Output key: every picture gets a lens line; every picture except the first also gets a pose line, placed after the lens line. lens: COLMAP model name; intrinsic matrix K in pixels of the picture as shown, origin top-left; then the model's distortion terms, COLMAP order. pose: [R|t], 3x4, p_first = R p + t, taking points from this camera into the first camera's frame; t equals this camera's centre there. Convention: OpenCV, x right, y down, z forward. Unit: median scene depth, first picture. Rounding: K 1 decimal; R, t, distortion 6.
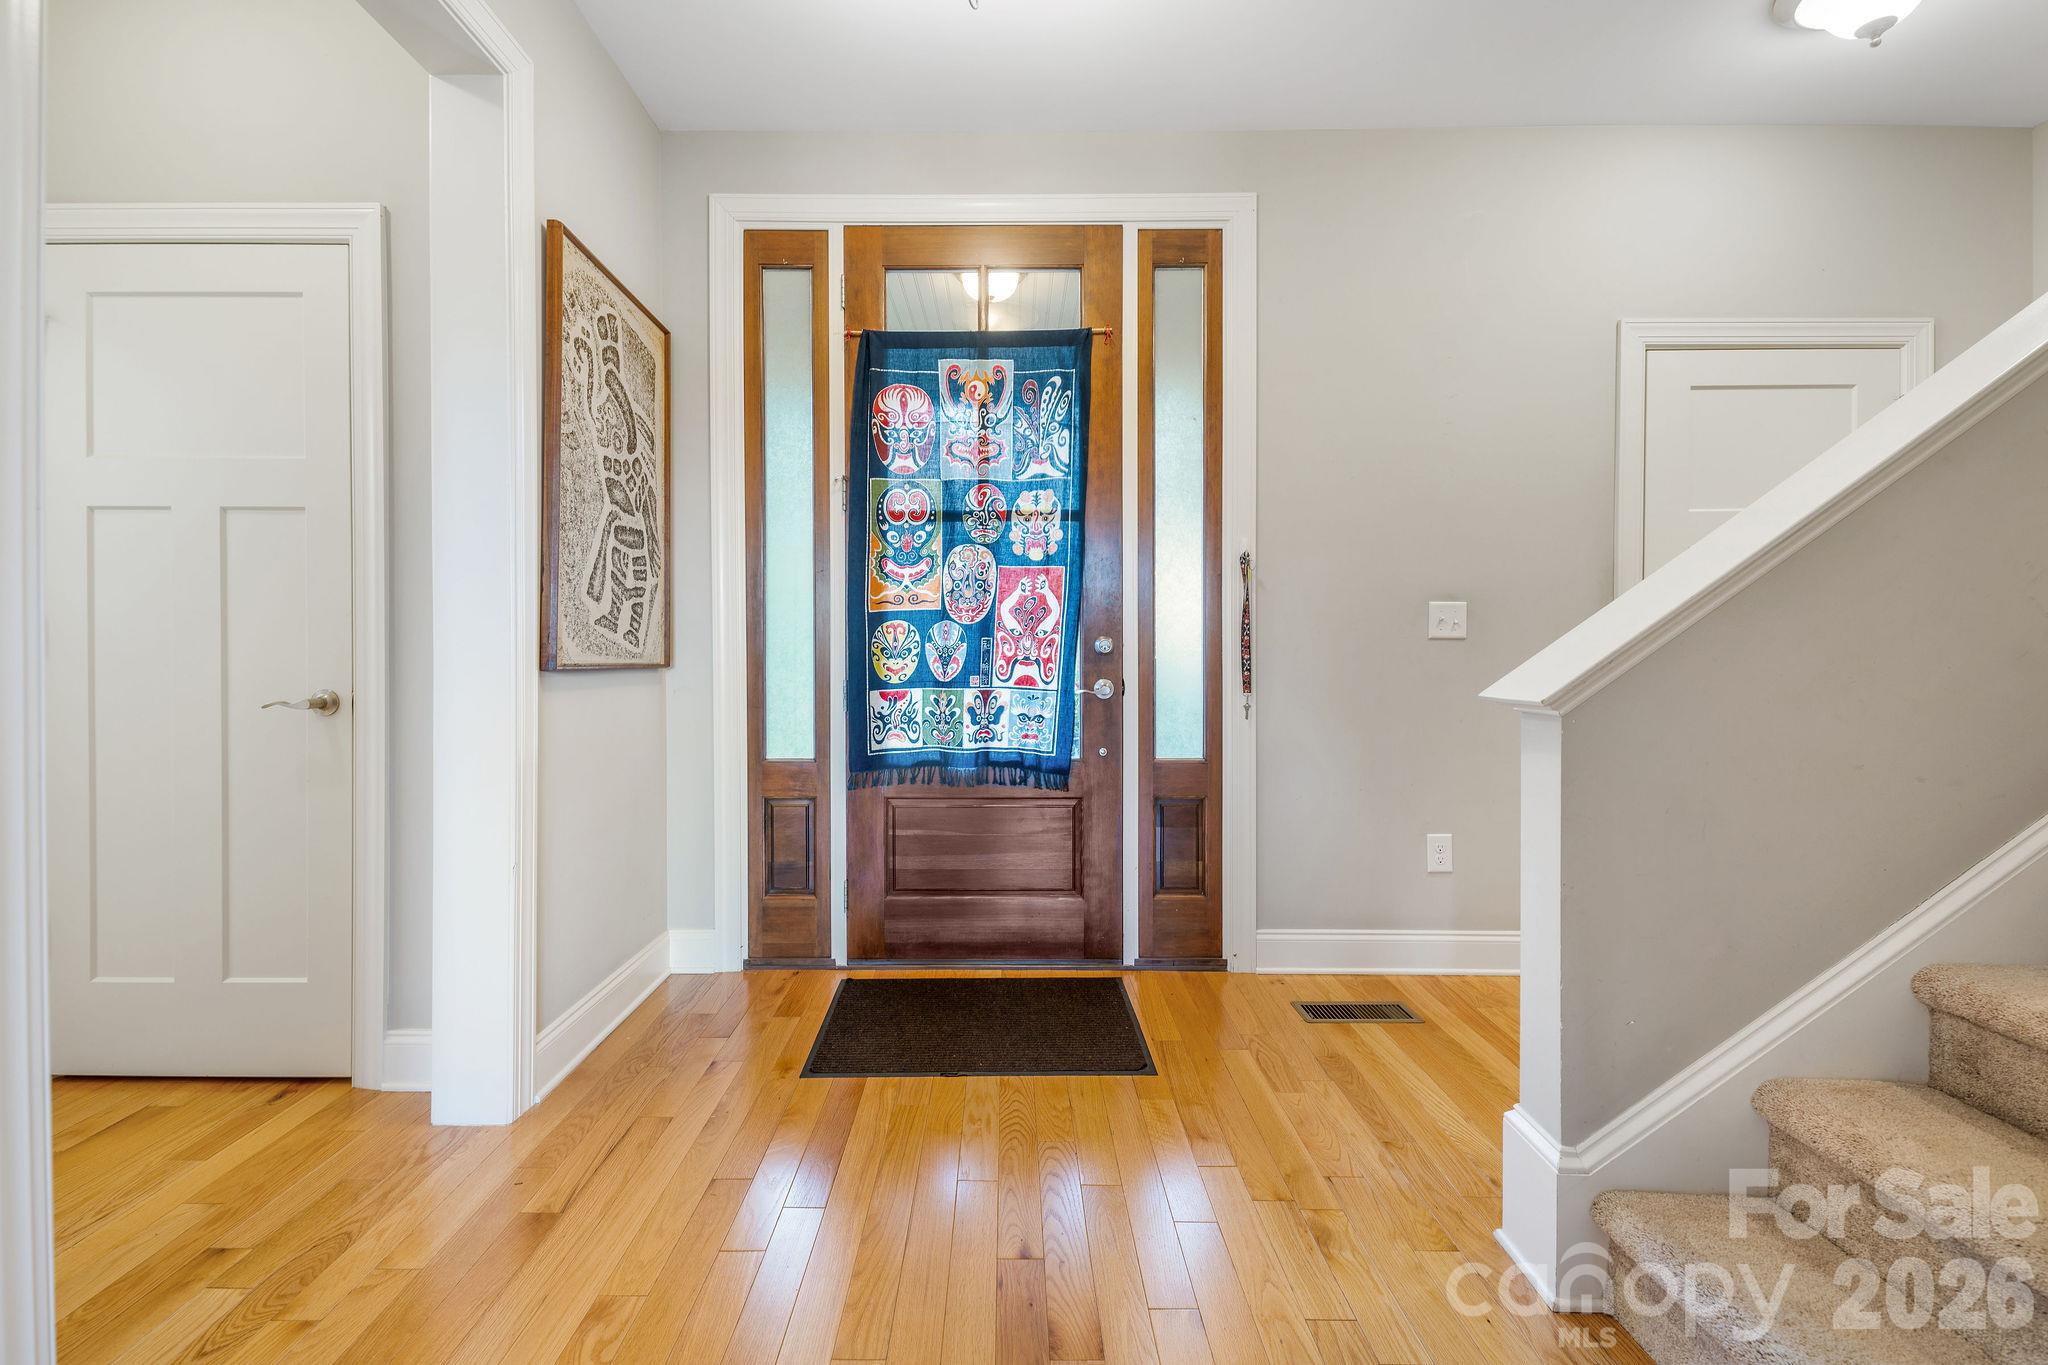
lens RADIAL K [[819.6, 0, 1024.4], [0, 819.6, 663.6], [0, 0, 1]] dist [0.004214, -0.004386]
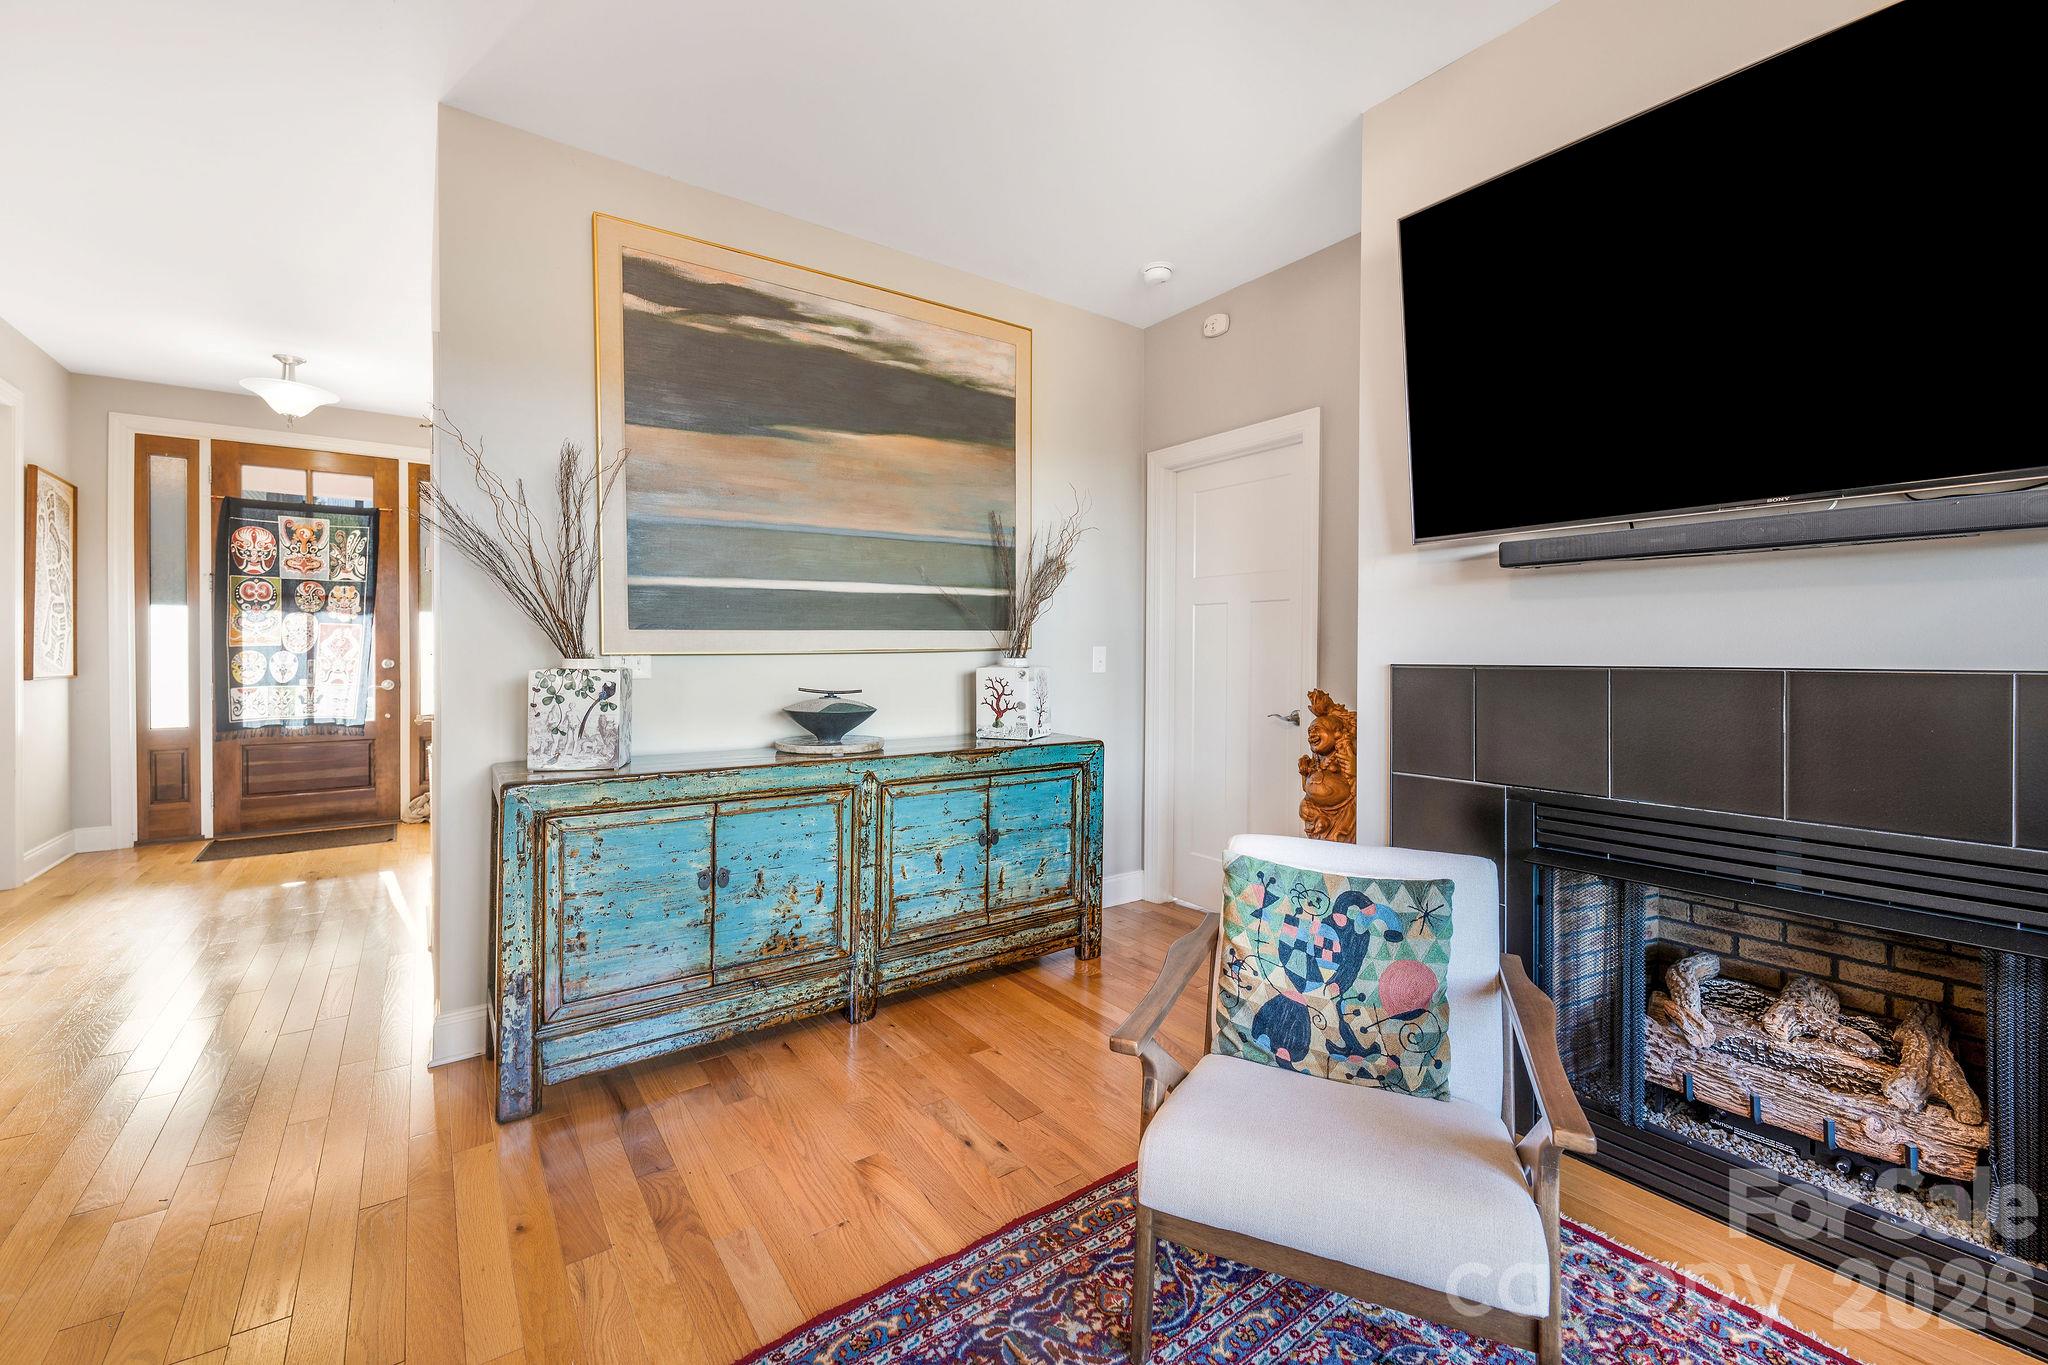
lens RADIAL K [[819.6, 0, 1019.1], [0, 819.6, 659.6], [0, 0, 1]] dist [0.004214, -0.004386]
pose [[0.806759, -0.001033, 0.590879, 0.159192], [-0.007352, 0.999904, 0.011787, -0.068116], [-0.590834, -0.013853, 0.806674, -1.576642]]
